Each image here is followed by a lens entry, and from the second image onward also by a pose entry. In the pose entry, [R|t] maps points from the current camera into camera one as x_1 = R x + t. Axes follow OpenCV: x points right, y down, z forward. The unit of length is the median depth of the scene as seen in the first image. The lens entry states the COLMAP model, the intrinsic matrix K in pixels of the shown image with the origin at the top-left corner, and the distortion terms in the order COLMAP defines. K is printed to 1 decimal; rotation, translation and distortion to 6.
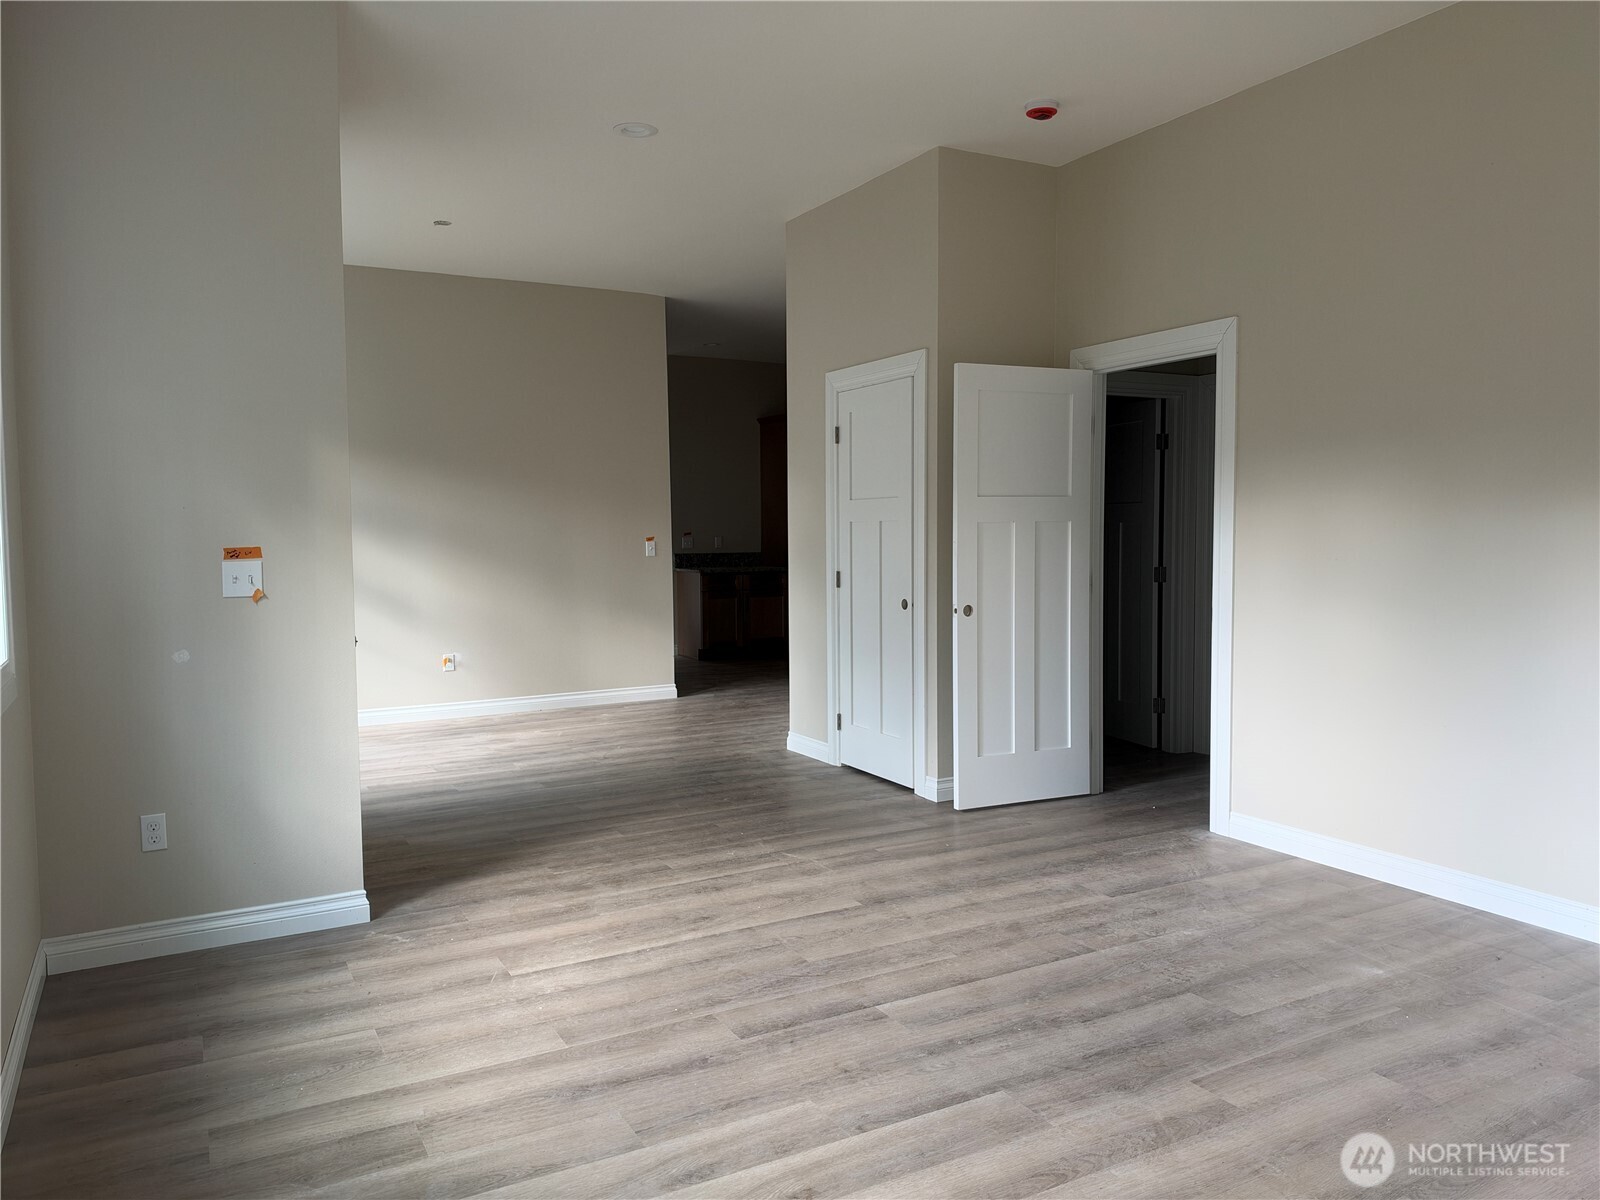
lens RADIAL K [[1122.5, 0, 800.0], [0, 1122.5, 600.0], [0, 0, 1]] dist [0.096147, -0.147970]
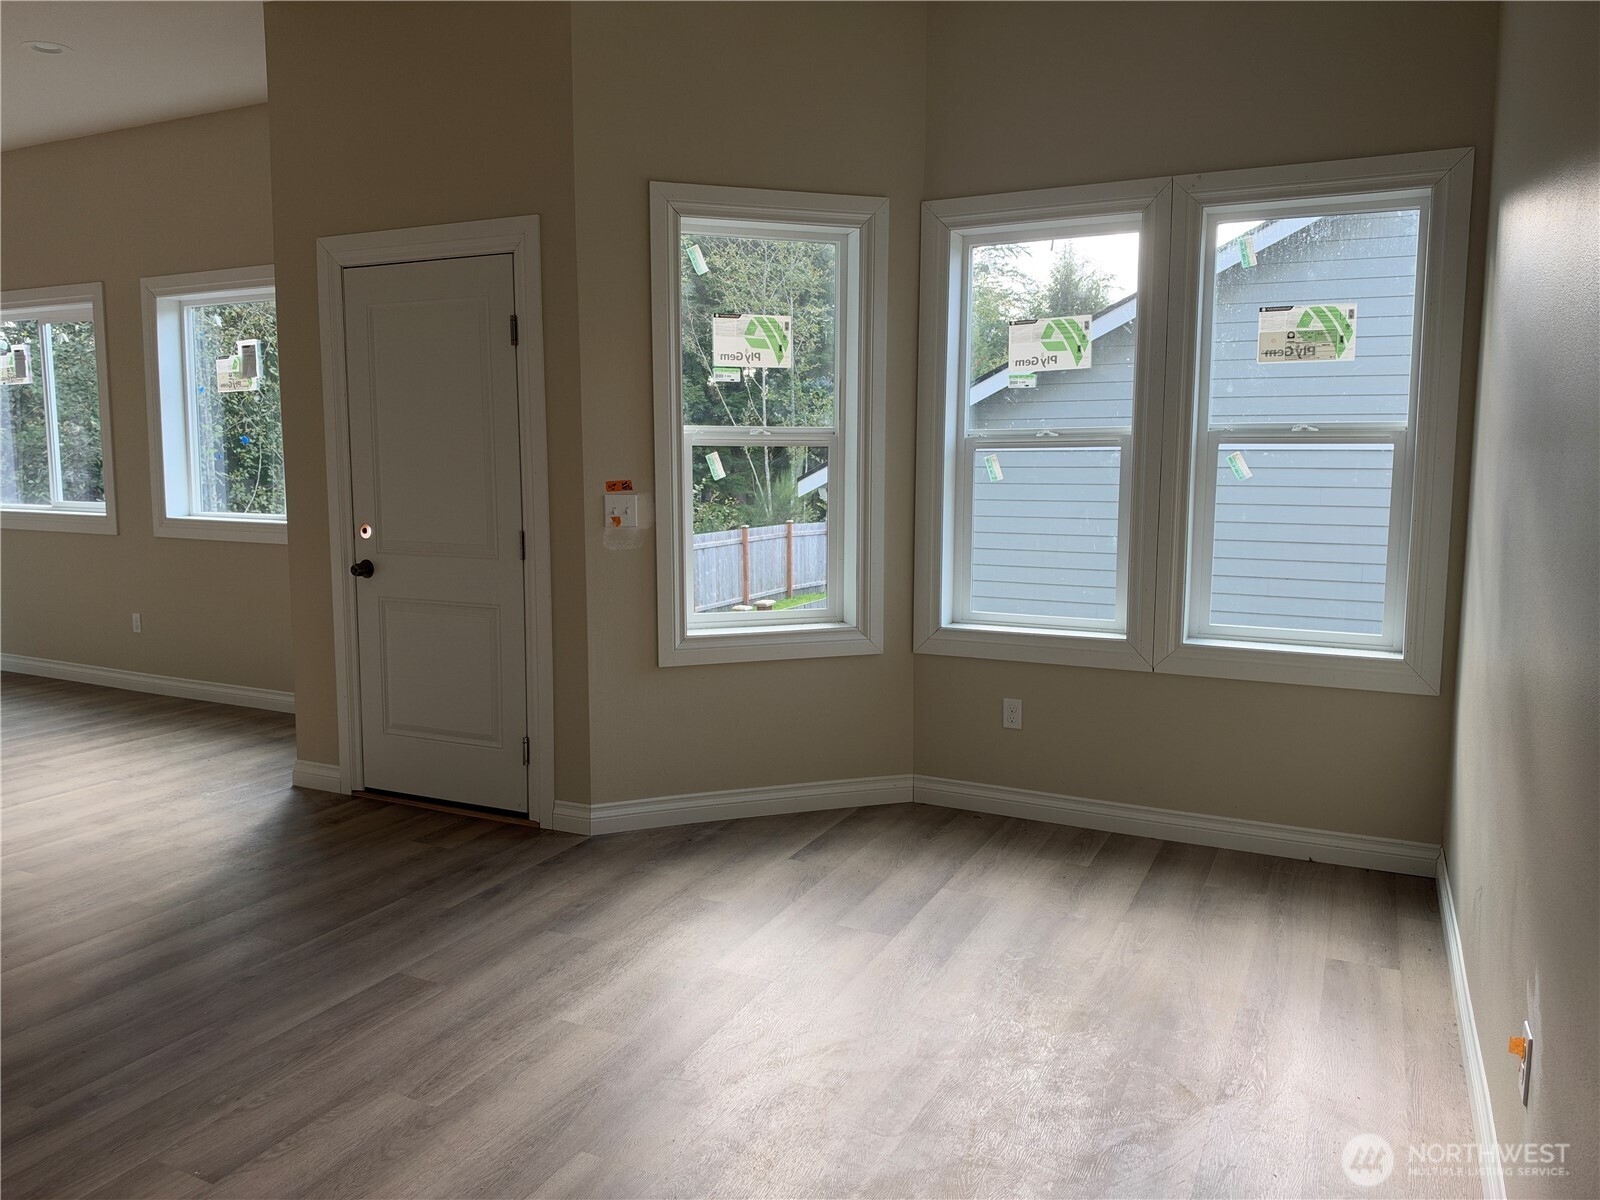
lens RADIAL K [[1122.5, 0, 800.0], [0, 1122.5, 600.0], [0, 0, 1]] dist [0.096147, -0.147970]
pose [[-0.818468, 0.077311, -0.569327, -0.134916], [-0.037652, 0.981558, 0.187419, -0.162656], [0.573317, 0.174833, -0.800463, 2.209192]]
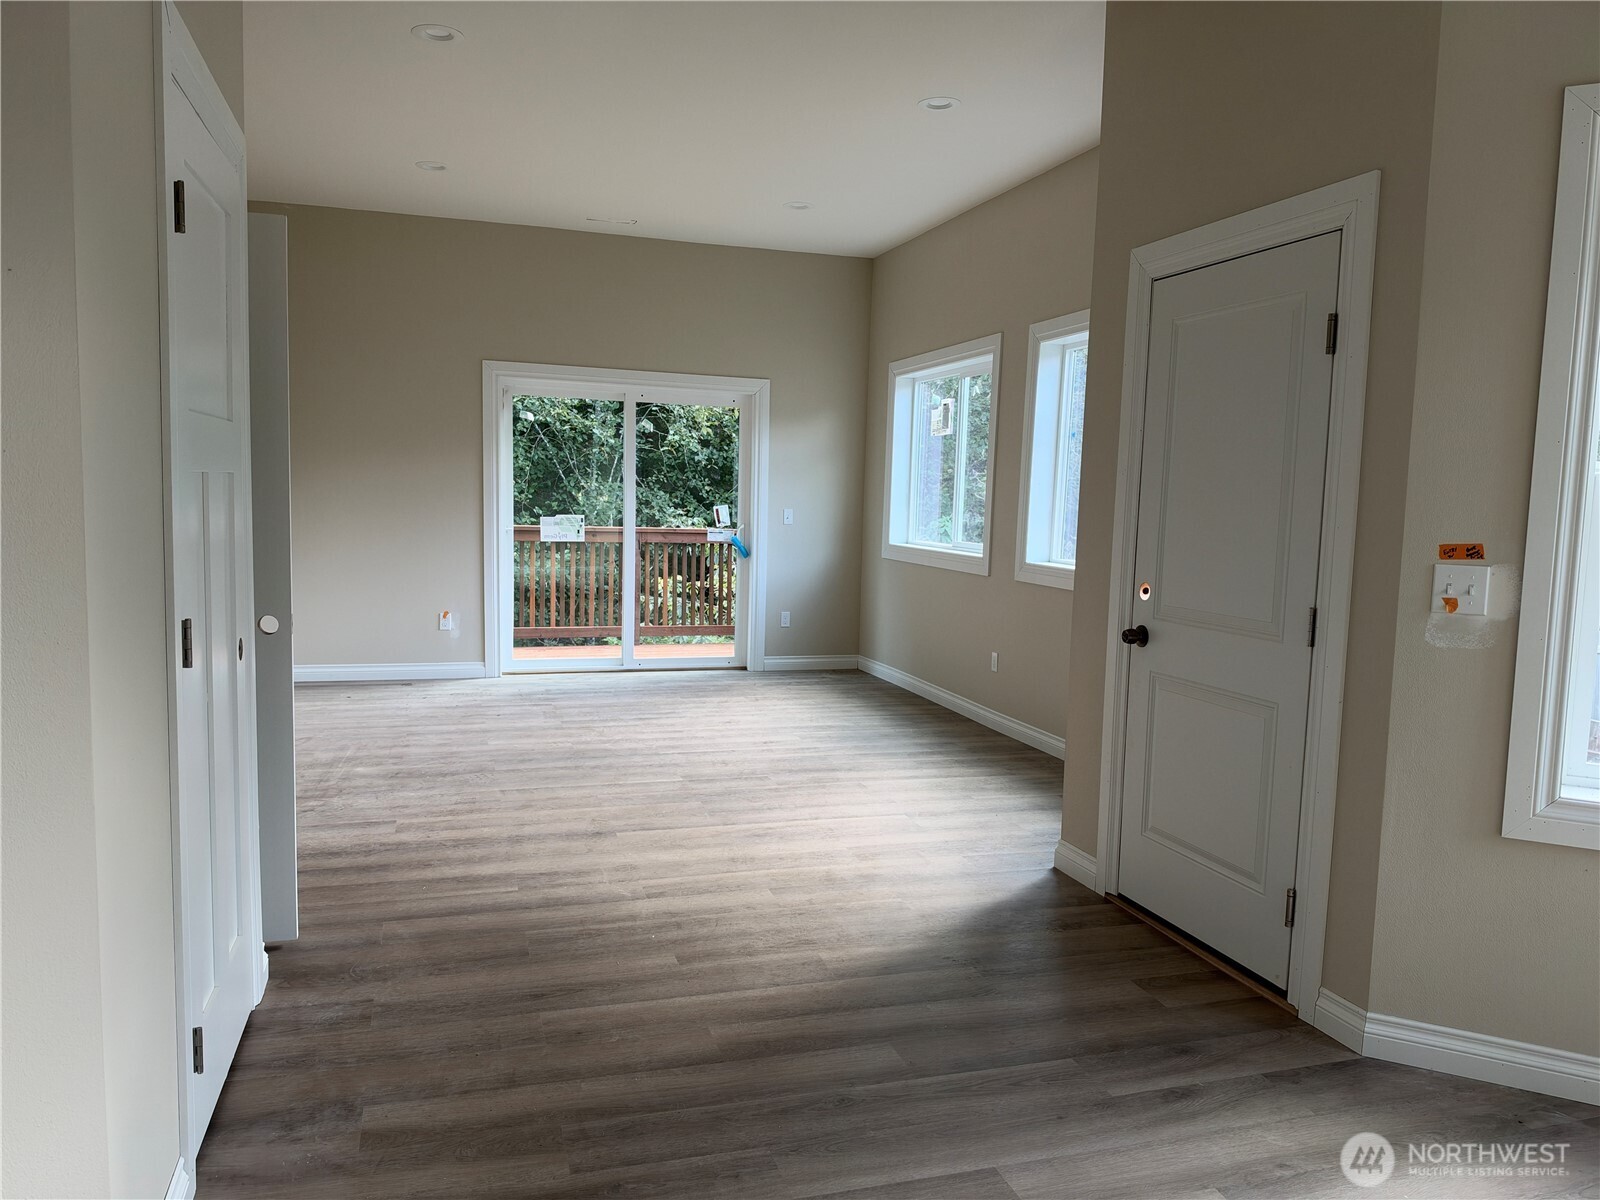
lens RADIAL K [[1151.4, 0, 800.0], [0, 1151.4, 600.0], [0, 0, 1]] dist [-0.024009, 0.000607]
pose [[-0.979880, -0.045169, 0.194409, -0.334234], [-0.014203, 0.987366, 0.157817, -0.140829], [-0.199081, 0.151881, -0.968142, 2.026964]]
